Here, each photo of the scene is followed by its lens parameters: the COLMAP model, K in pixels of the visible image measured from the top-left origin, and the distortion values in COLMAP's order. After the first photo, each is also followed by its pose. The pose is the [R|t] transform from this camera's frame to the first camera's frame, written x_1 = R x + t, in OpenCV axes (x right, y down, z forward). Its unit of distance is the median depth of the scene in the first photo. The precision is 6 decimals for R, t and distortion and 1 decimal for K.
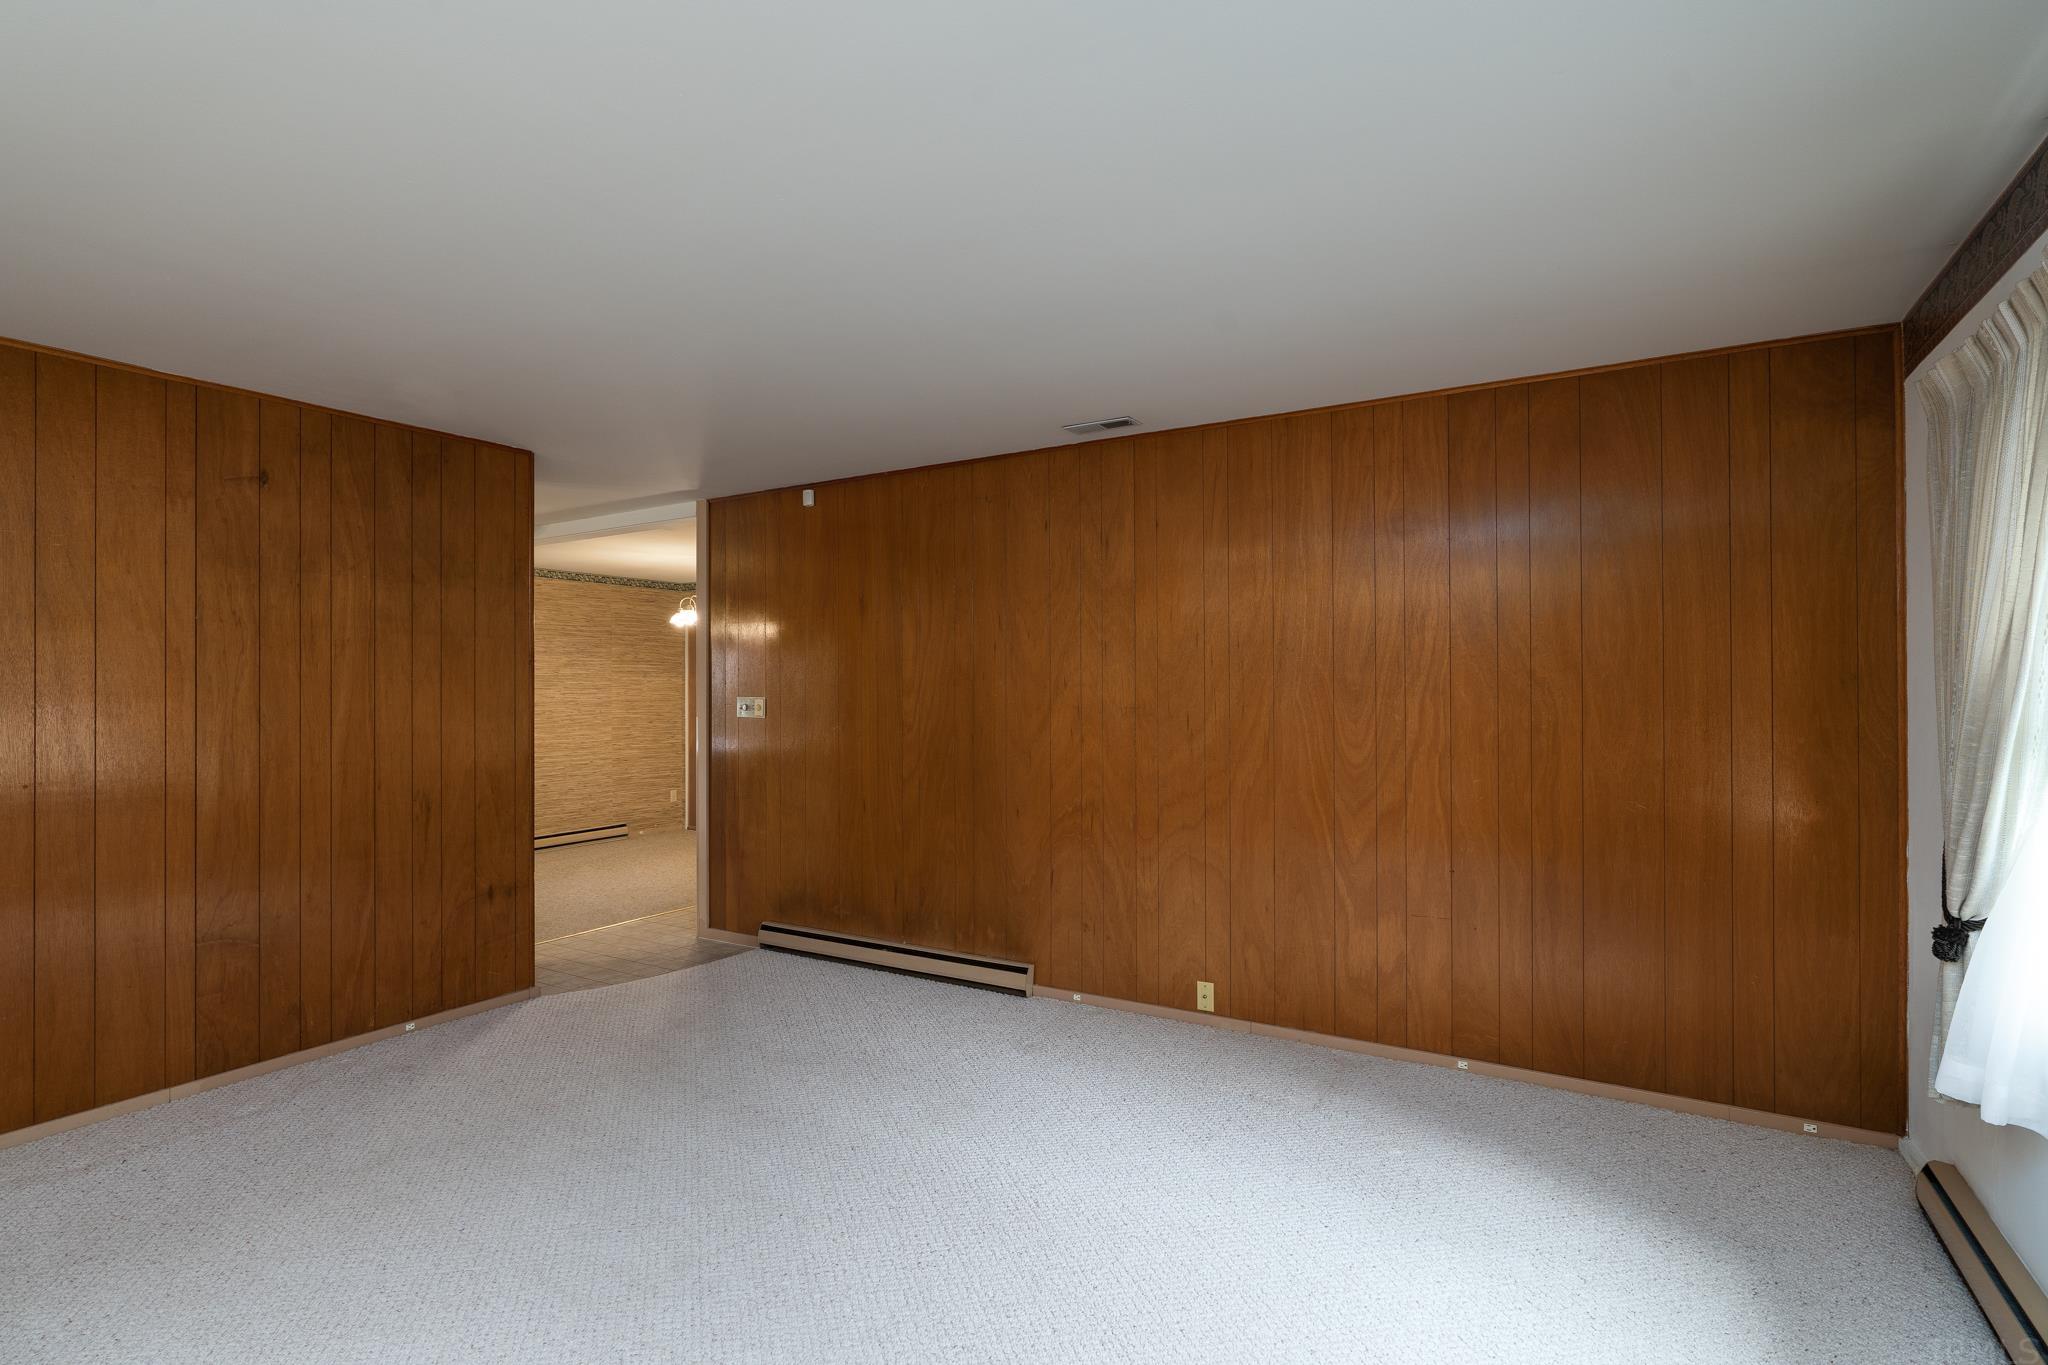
lens RADIAL K [[1001.5, 0, 1024.0], [0, 1001.5, 682.5], [0, 0, 1]] dist [0.012983, 0.000125]
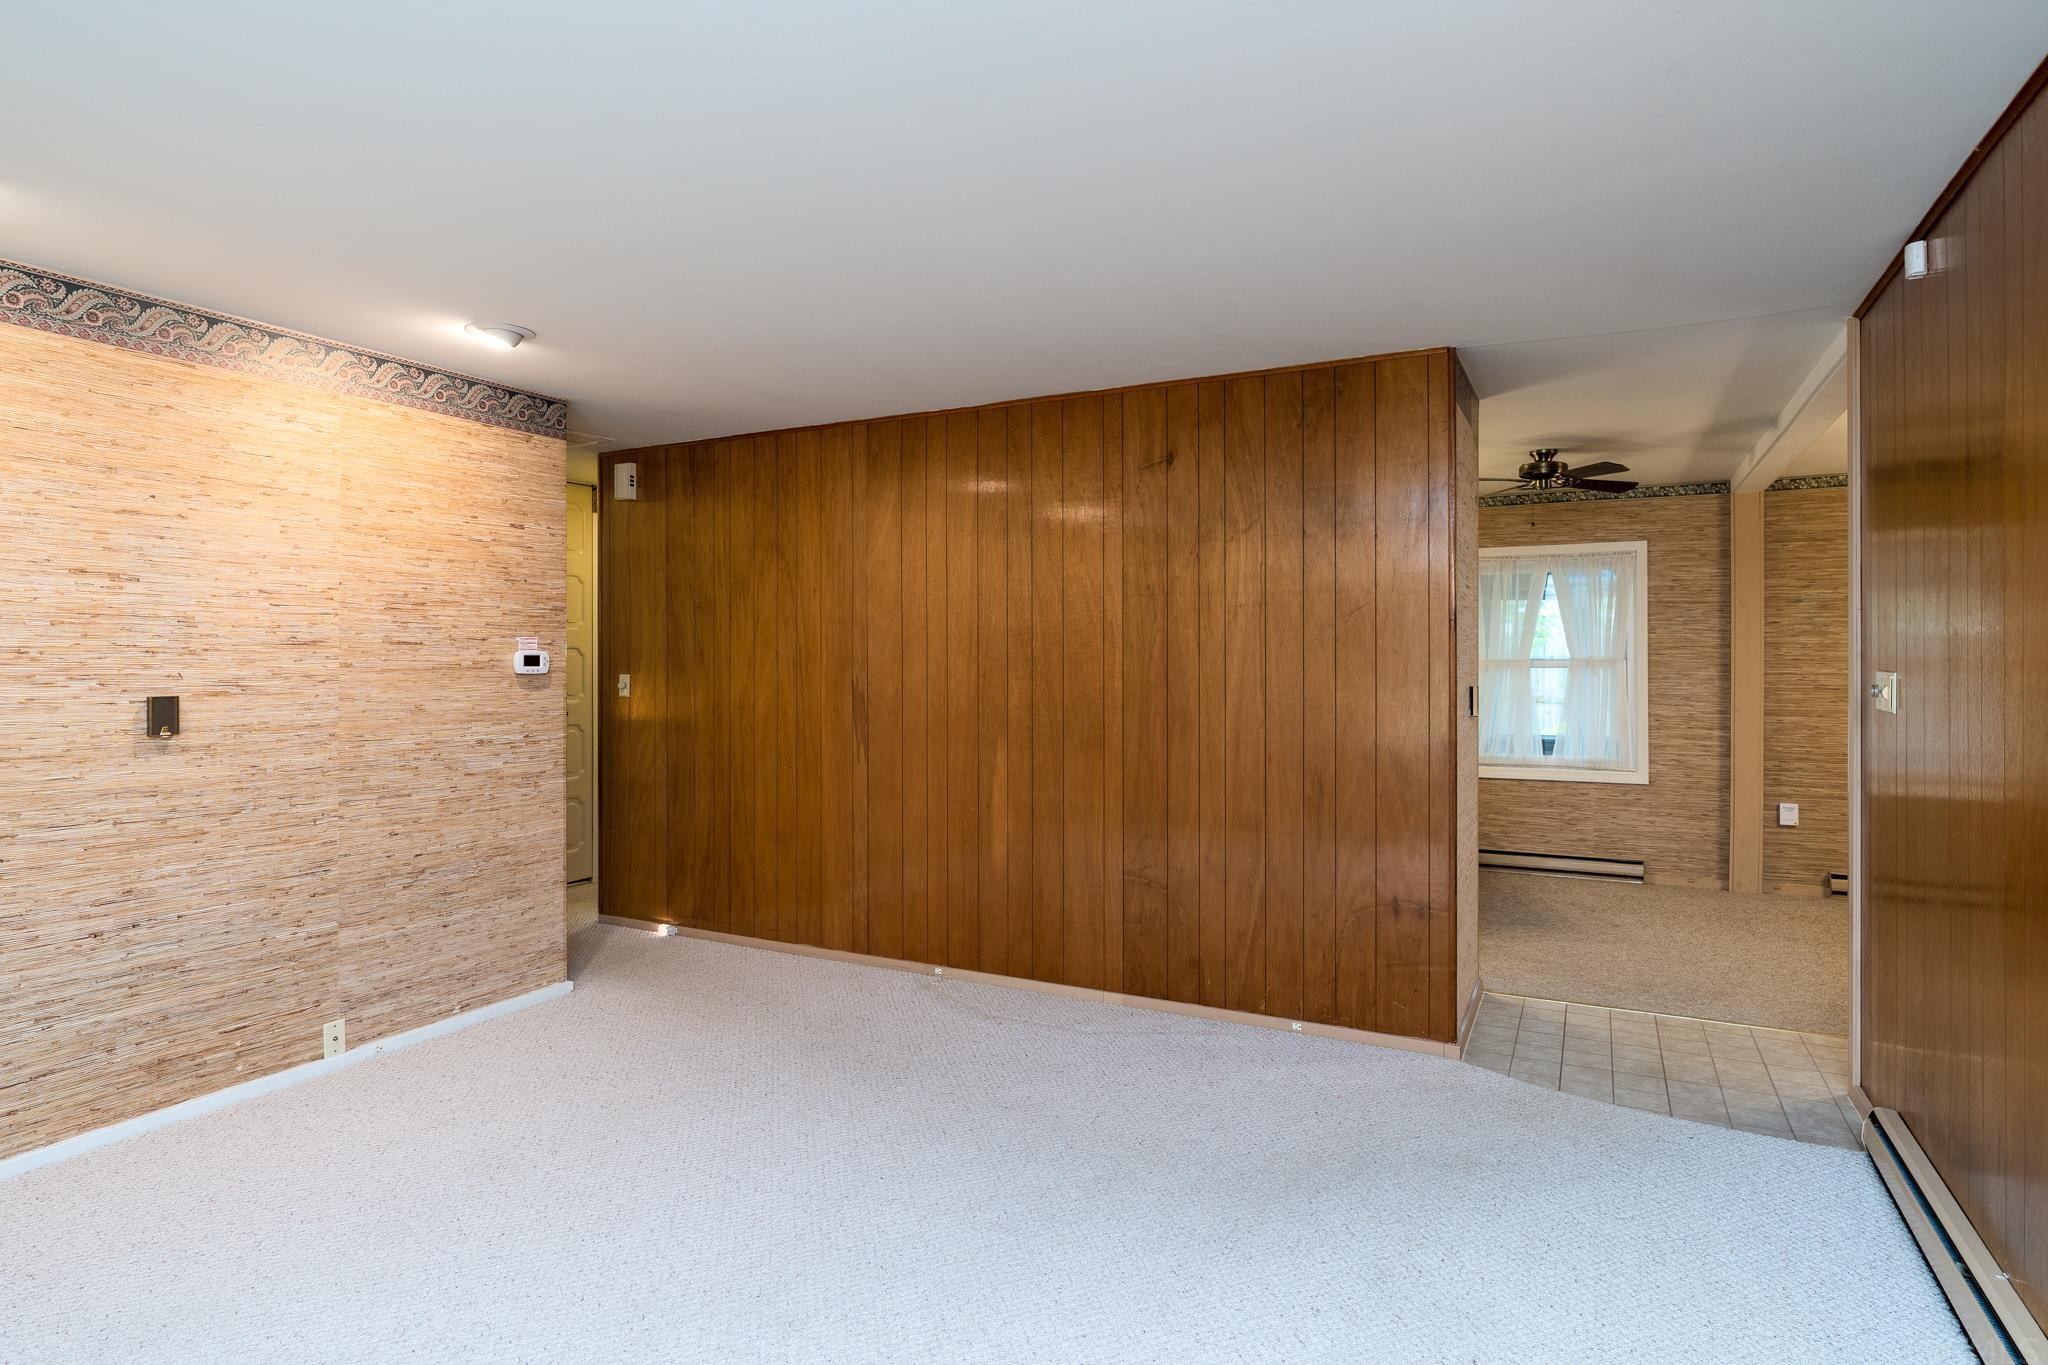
lens RADIAL K [[1107.3, 0, 1023.2], [0, 1107.3, 657.1], [0, 0, 1]] dist [-0.000783, -0.000351]
pose [[0.058144, 0.004981, -0.998296, 0.367736], [0.006910, 0.999962, 0.005392, 0.000492], [0.998284, -0.007211, 0.058108, 0.685158]]
